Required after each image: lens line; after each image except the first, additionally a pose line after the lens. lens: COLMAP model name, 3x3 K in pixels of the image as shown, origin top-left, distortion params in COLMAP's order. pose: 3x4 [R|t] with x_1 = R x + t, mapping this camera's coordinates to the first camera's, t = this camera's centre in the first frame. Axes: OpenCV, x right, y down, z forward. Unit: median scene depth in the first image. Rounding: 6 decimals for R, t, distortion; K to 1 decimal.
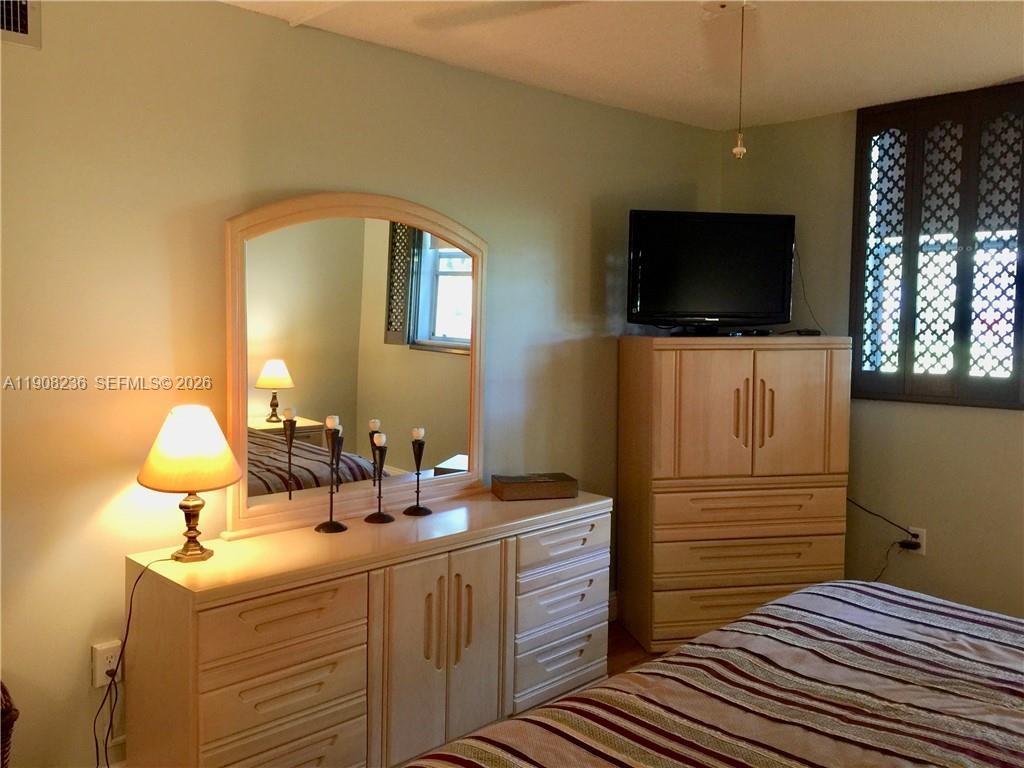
lens RADIAL K [[878.4, 0, 506.7], [0, 878.4, 378.0], [0, 0, 1]] dist [0.070990, -0.085470]
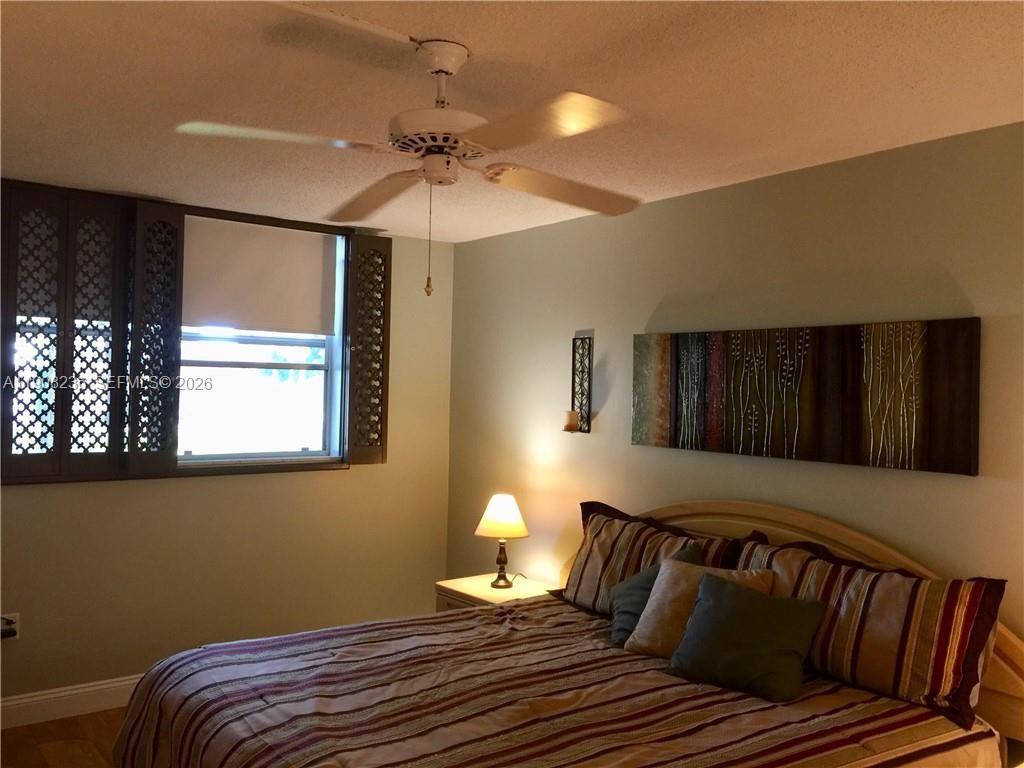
lens RADIAL K [[878.4, 0, 506.5], [0, 878.4, 374.5], [0, 0, 1]] dist [0.070990, -0.085470]
pose [[0.110725, 0.017272, 0.993701, -0.478145], [0.049454, 0.998515, -0.022866, -0.046185], [-0.992620, 0.051674, 0.109706, 0.361131]]
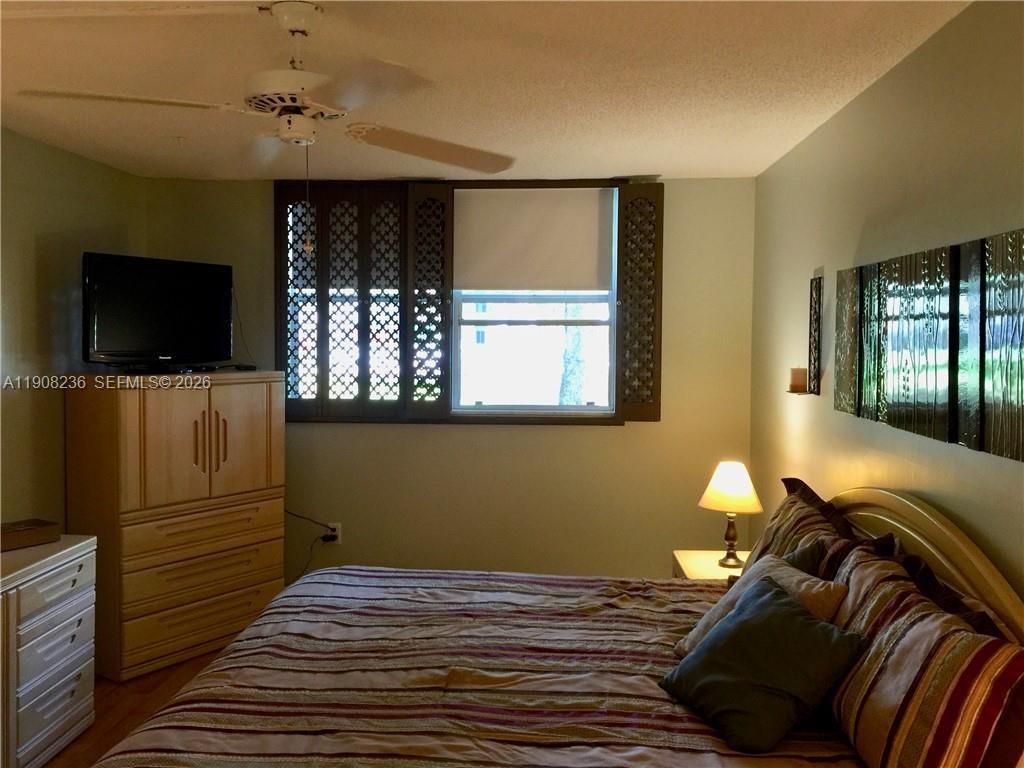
lens RADIAL K [[878.4, 0, 508.9], [0, 878.4, 374.1], [0, 0, 1]] dist [0.070990, -0.085470]
pose [[0.735280, -0.026513, 0.677245, -0.200105], [0.043568, 0.999017, -0.008191, -0.020001], [-0.676362, 0.035529, 0.735712, -0.083852]]
